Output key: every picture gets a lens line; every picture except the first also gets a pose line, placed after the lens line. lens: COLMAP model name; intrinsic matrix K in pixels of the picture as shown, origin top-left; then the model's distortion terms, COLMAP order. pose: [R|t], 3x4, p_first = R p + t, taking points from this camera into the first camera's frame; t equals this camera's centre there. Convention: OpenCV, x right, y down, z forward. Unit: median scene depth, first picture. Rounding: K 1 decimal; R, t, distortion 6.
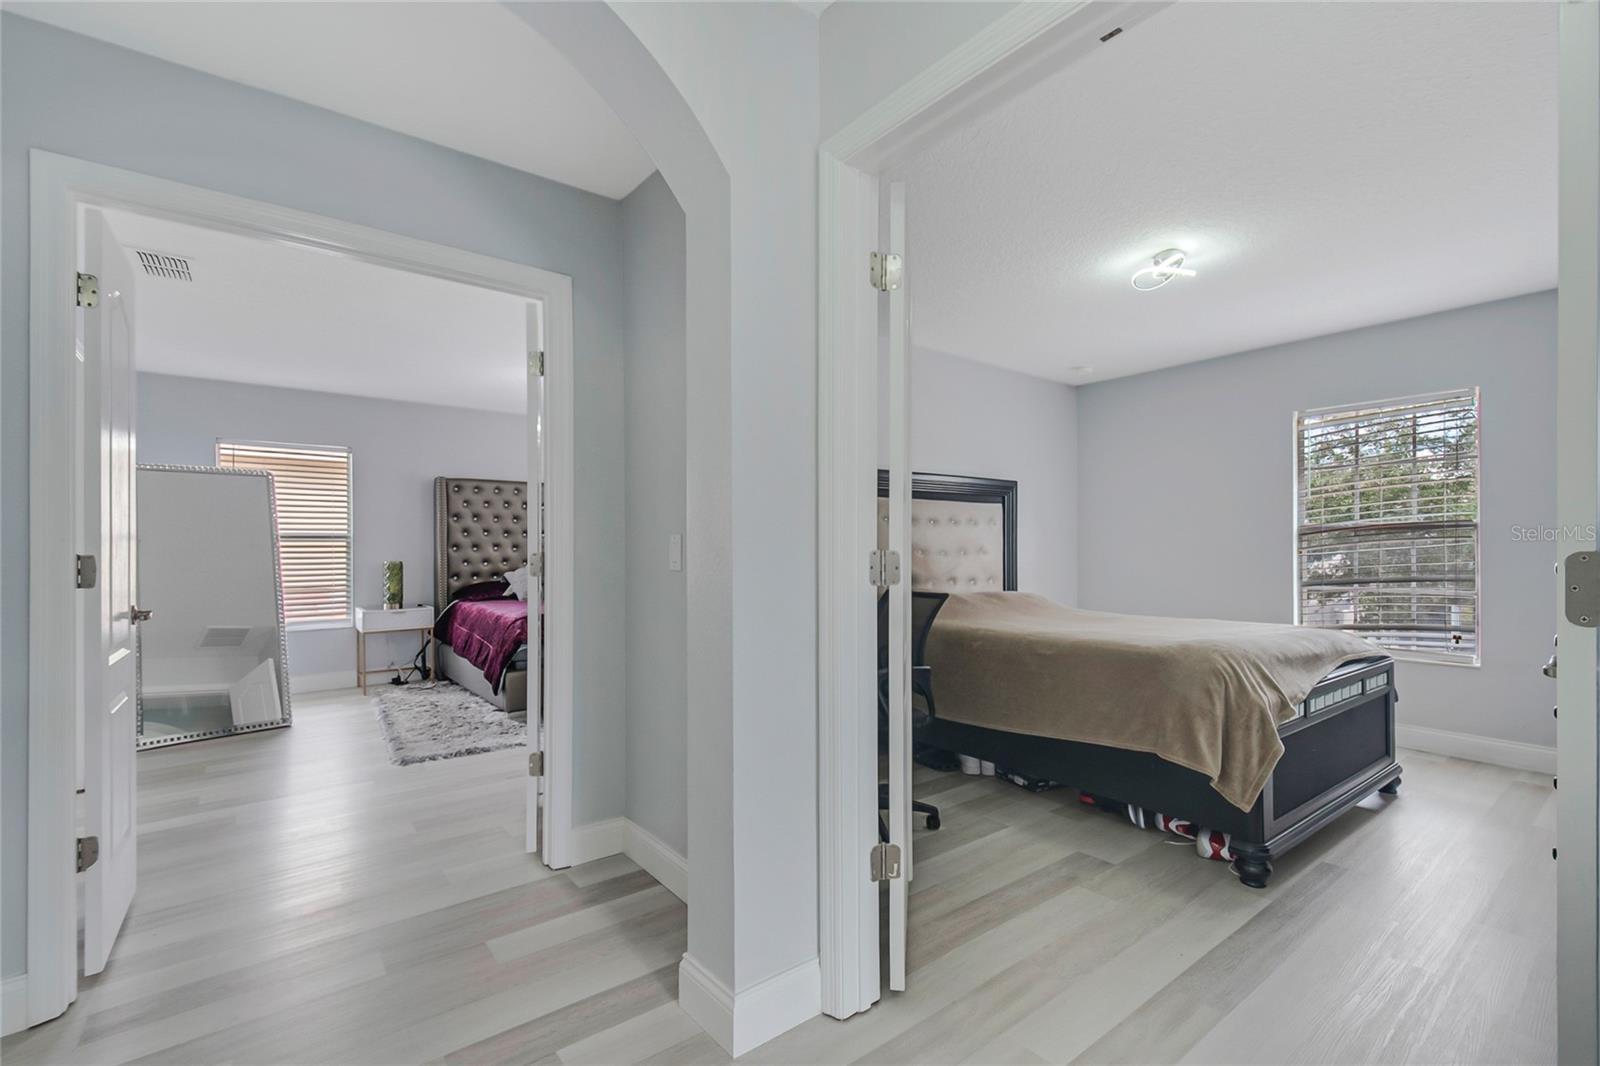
lens RADIAL K [[709.6, 0, 818.8], [0, 709.6, 545.1], [0, 0, 1]] dist [0.069637, -0.068043]
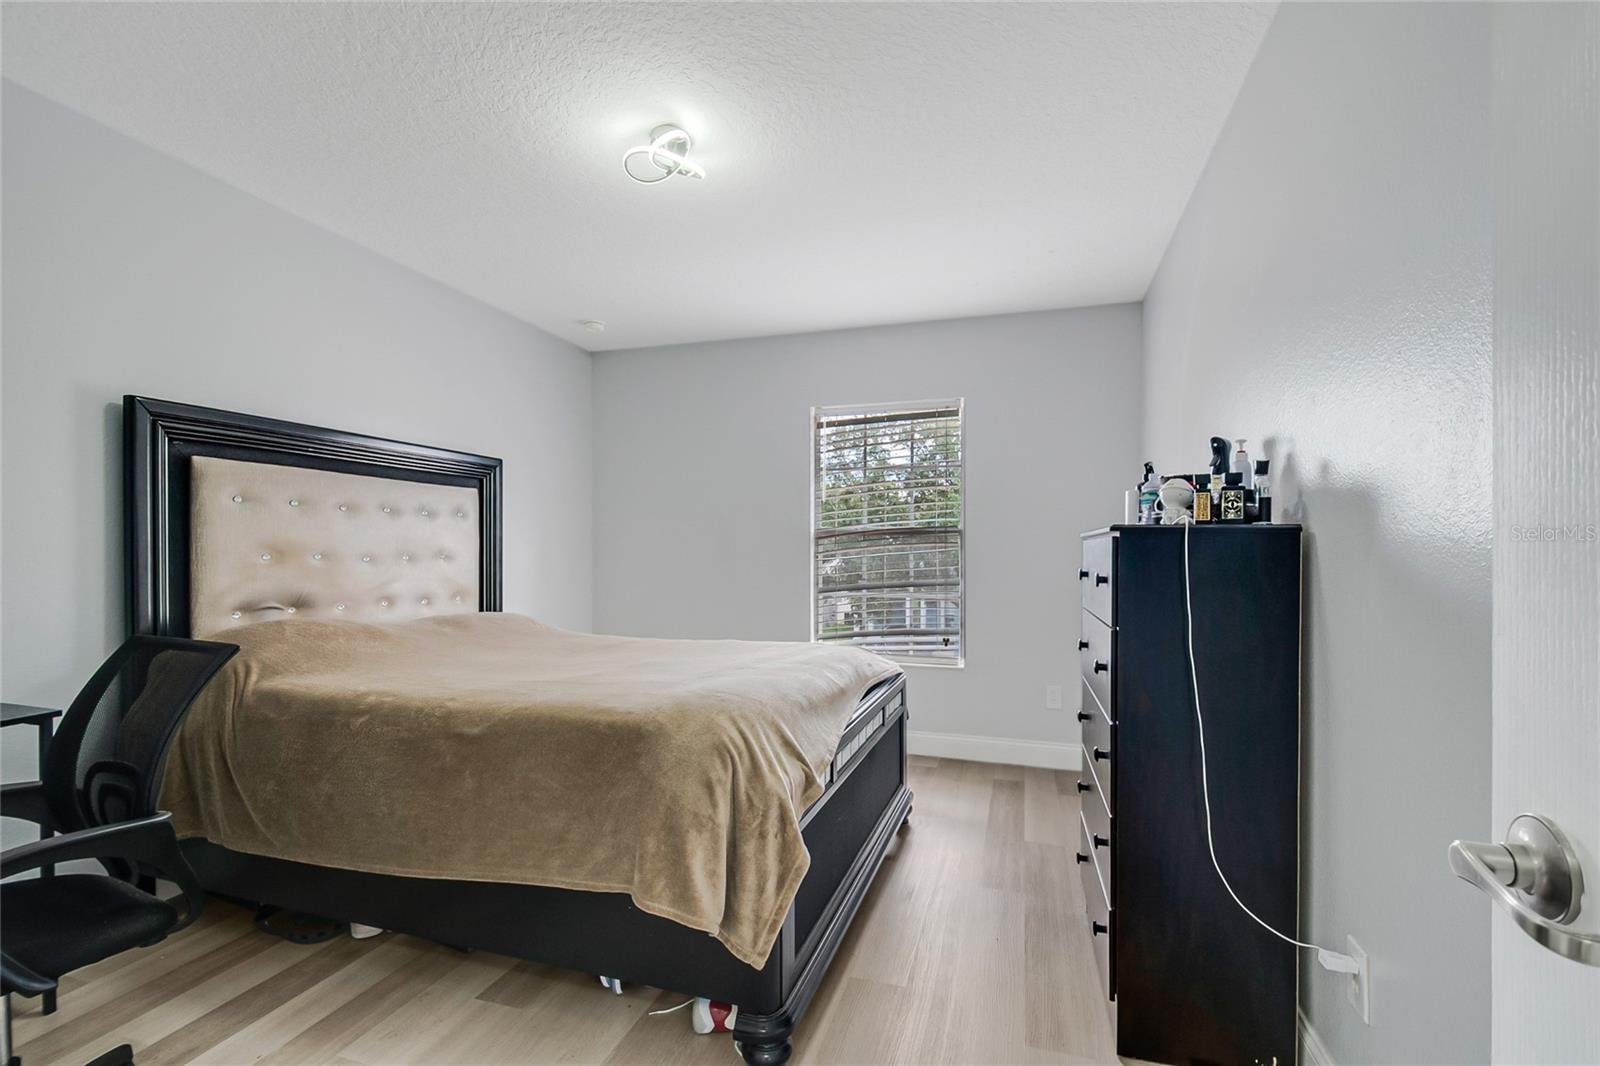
lens RADIAL K [[708.7, 0, 804.4], [0, 708.7, 546.4], [0, 0, 1]] dist [0.018254, -0.019762]
pose [[0.834601, 0.008377, 0.550792, 0.189767], [-0.006205, 0.999964, -0.005806, 0.001836], [-0.550820, 0.001428, 0.834623, 0.311416]]
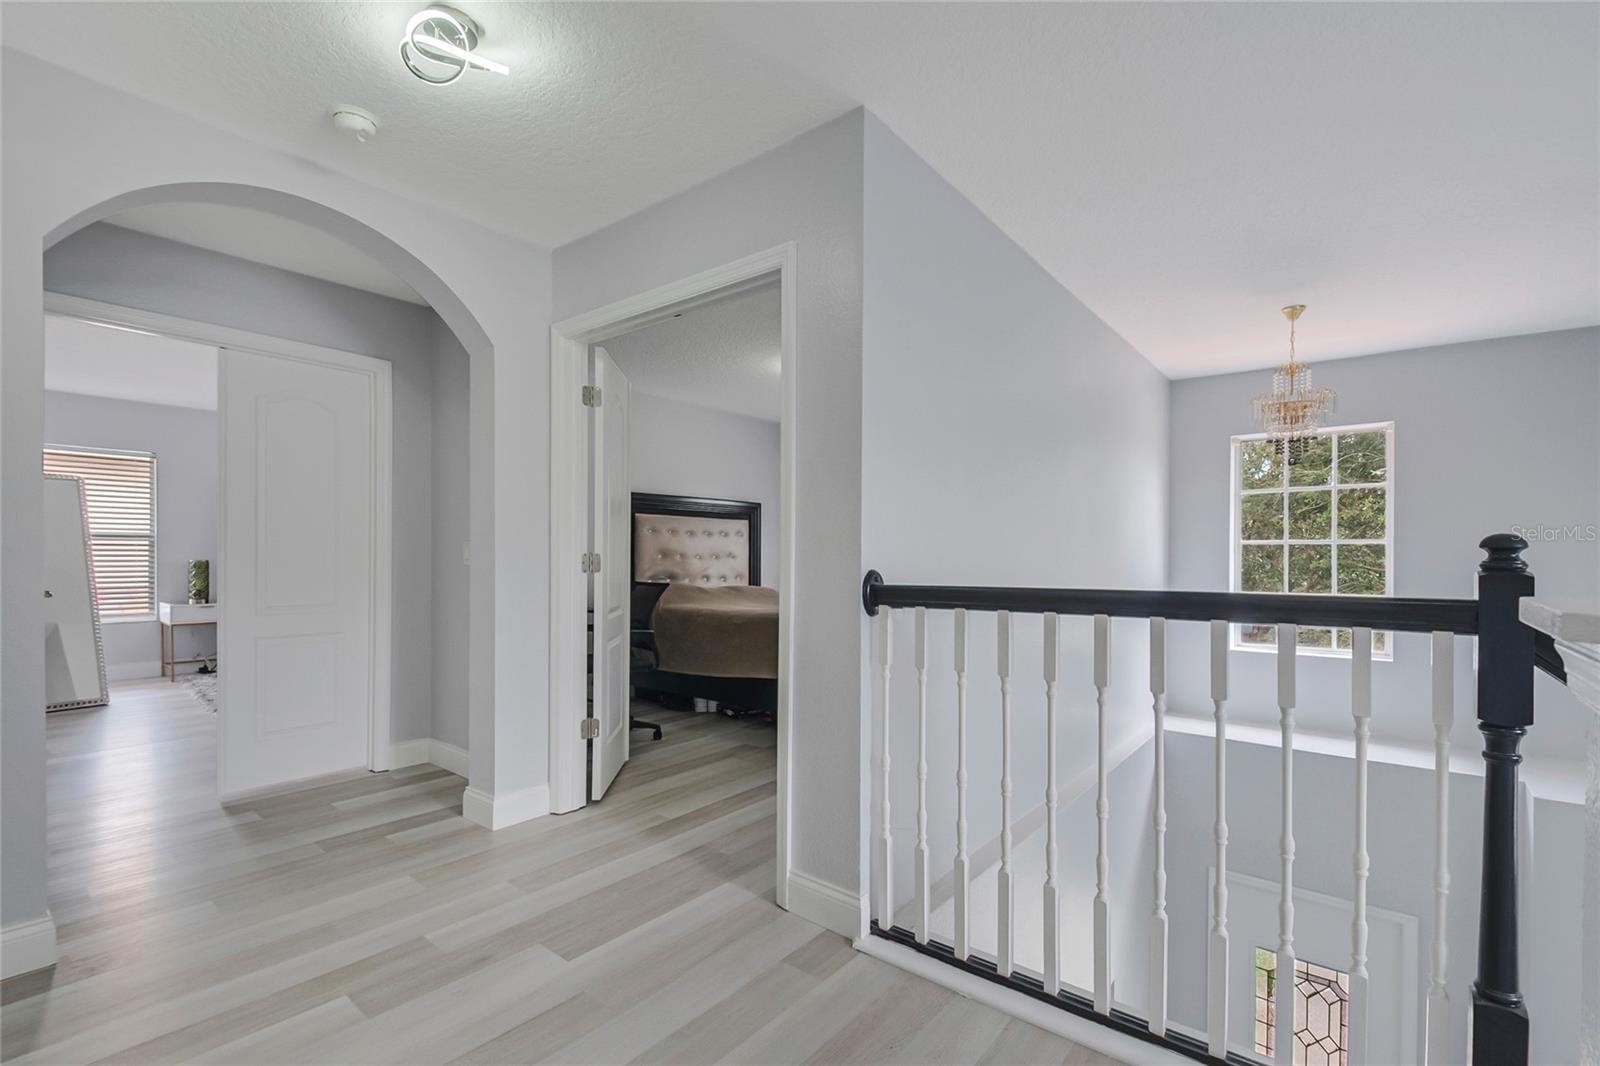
lens RADIAL K [[698.7, 0, 823.2], [0, 698.7, 552.1], [0, 0, 1]] dist [0.000636, -0.000261]
pose [[0.972237, 0.012756, 0.233650, 0.122076], [-0.012914, 0.999916, -0.000853, 0.000415], [-0.233642, -0.002188, 0.972320, -0.406324]]
